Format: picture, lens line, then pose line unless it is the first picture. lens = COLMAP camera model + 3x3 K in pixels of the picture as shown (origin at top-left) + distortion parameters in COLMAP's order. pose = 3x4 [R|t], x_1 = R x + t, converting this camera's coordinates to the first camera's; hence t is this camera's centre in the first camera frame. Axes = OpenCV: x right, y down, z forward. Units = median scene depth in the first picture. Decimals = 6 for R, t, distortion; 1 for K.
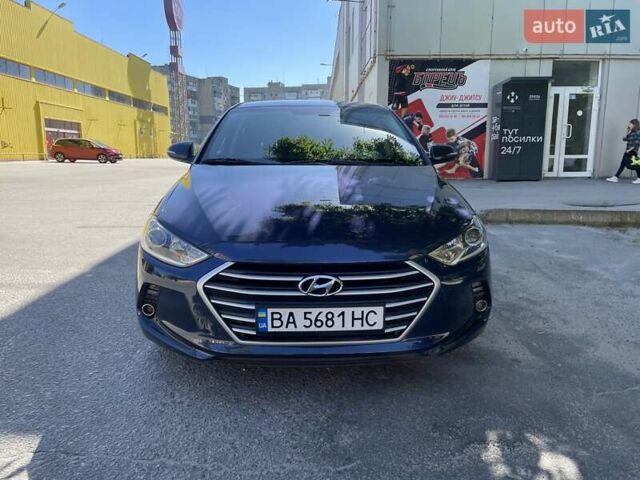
lens RADIAL K [[482.1, 0, 332.0], [0, 482.1, 236.8], [0, 0, 1]] dist [0.079662, -0.097911]
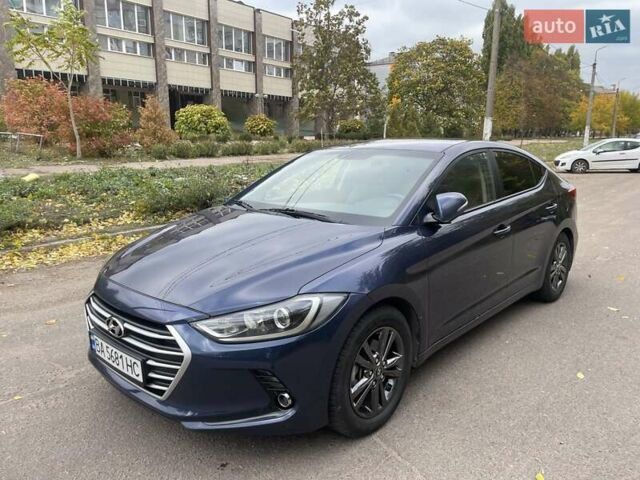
lens RADIAL K [[482.1, 0, 319.0], [0, 482.1, 239.4], [0, 0, 1]] dist [0.079662, -0.097911]
pose [[0.697953, 0.129687, -0.704304, 1.088040], [-0.142111, 0.988990, 0.041279, -0.217799], [0.701902, 0.071278, 0.708698, 0.496369]]
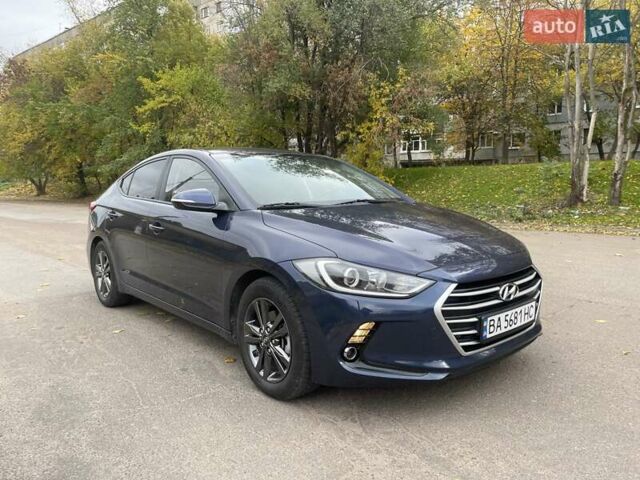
lens RADIAL K [[482.1, 0, 316.7], [0, 482.1, 220.8], [0, 0, 1]] dist [0.079662, -0.097911]
pose [[0.793081, -0.064200, 0.605724, -1.152289], [0.147051, 0.985196, -0.088115, -0.040850], [-0.591100, 0.158955, 0.790781, 0.262817]]
